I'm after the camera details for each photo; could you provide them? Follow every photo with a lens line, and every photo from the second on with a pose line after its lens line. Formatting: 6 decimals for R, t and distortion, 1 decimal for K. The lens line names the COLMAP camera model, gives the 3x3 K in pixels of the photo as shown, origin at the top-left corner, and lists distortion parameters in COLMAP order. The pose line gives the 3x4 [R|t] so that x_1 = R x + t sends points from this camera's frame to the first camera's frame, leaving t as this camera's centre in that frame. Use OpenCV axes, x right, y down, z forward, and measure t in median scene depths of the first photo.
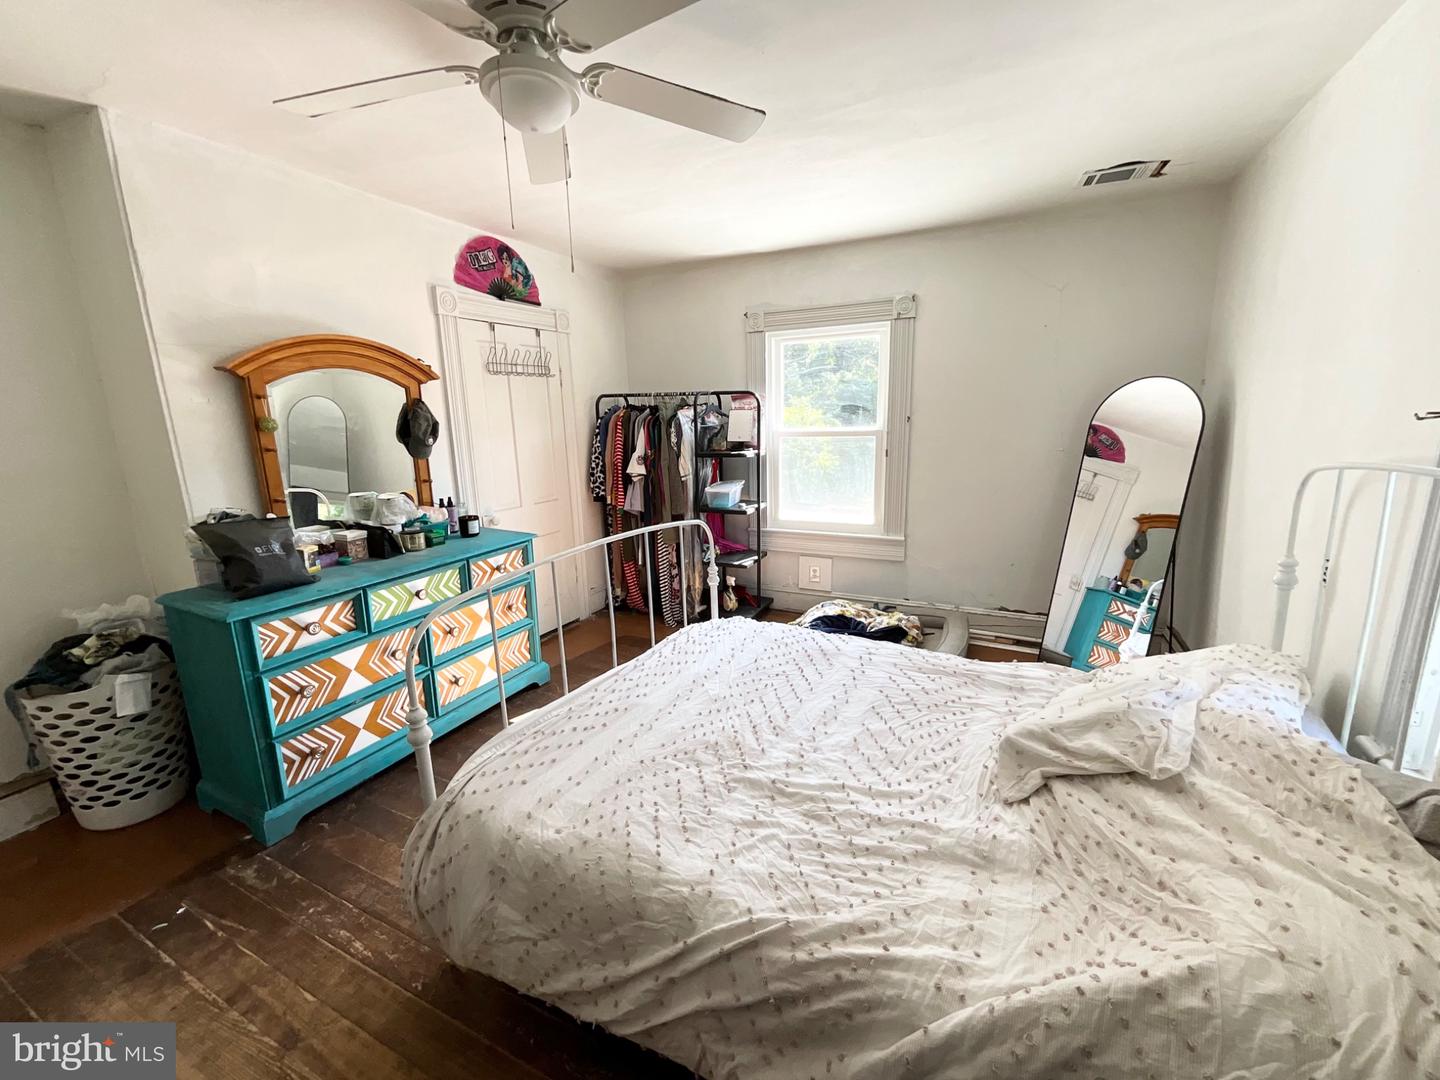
lens RADIAL K [[587.6, 0, 714.9], [0, 587.6, 535.6], [0, 0, 1]] dist [0.001346, -0.000672]
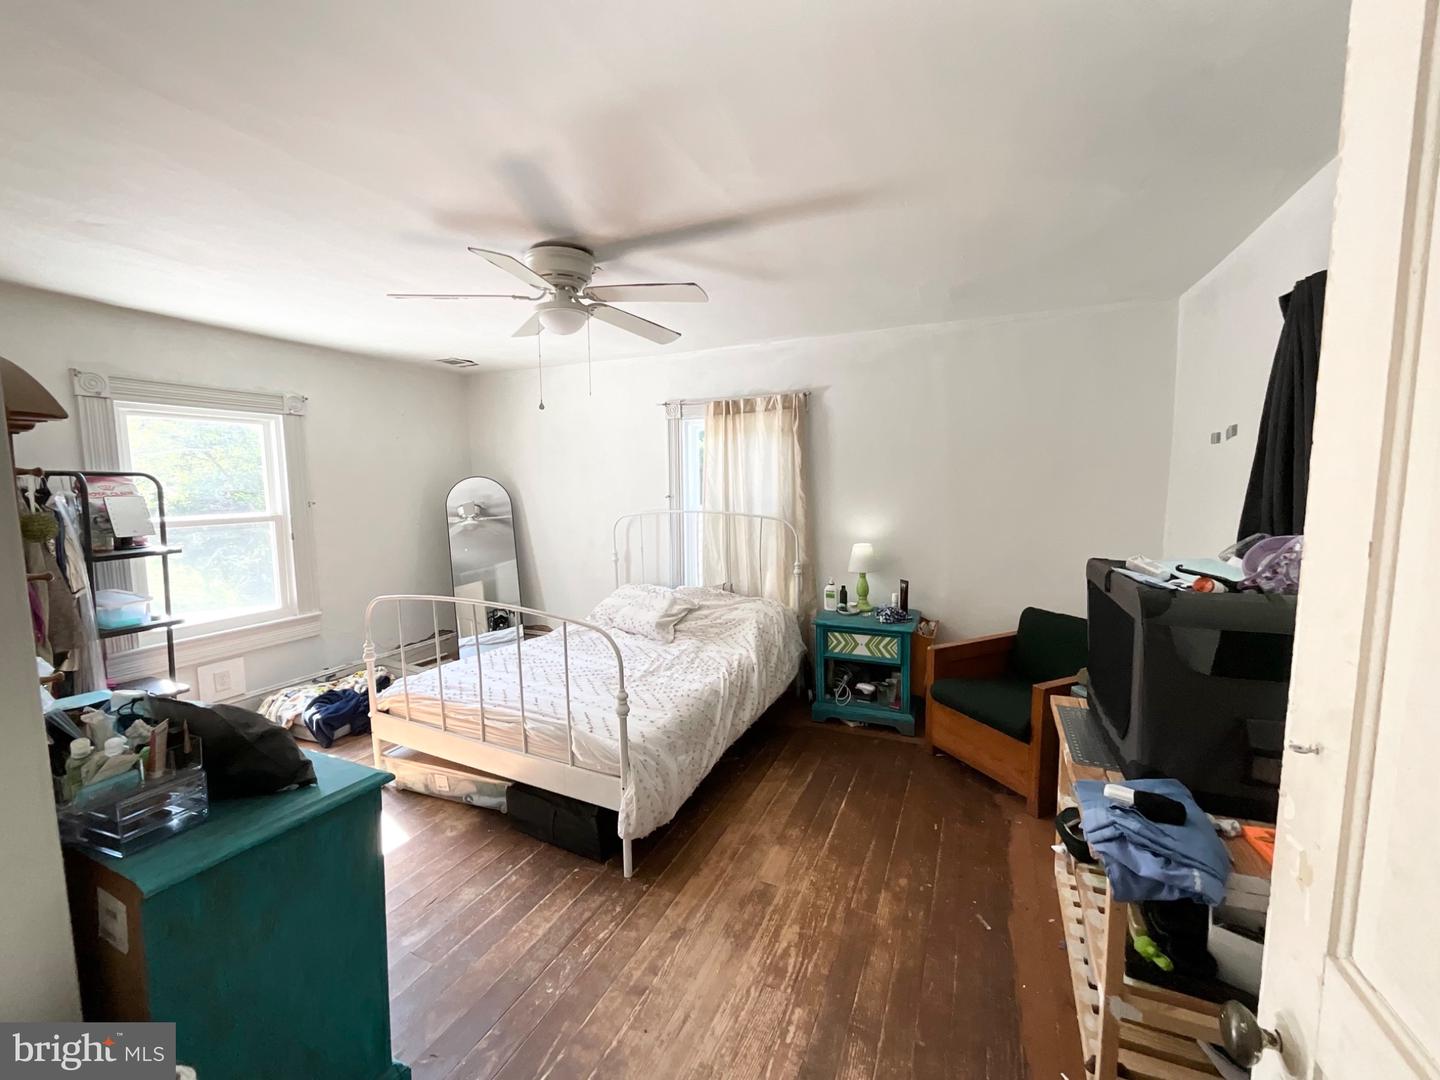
lens RADIAL K [[587.6, 0, 714.2], [0, 587.6, 541.0], [0, 0, 1]] dist [0.001346, -0.000672]
pose [[-0.024783, -0.073361, 0.996997, -0.818722], [0.213431, 0.973922, 0.076968, -0.055807], [-0.976644, 0.214697, -0.008479, 0.291719]]
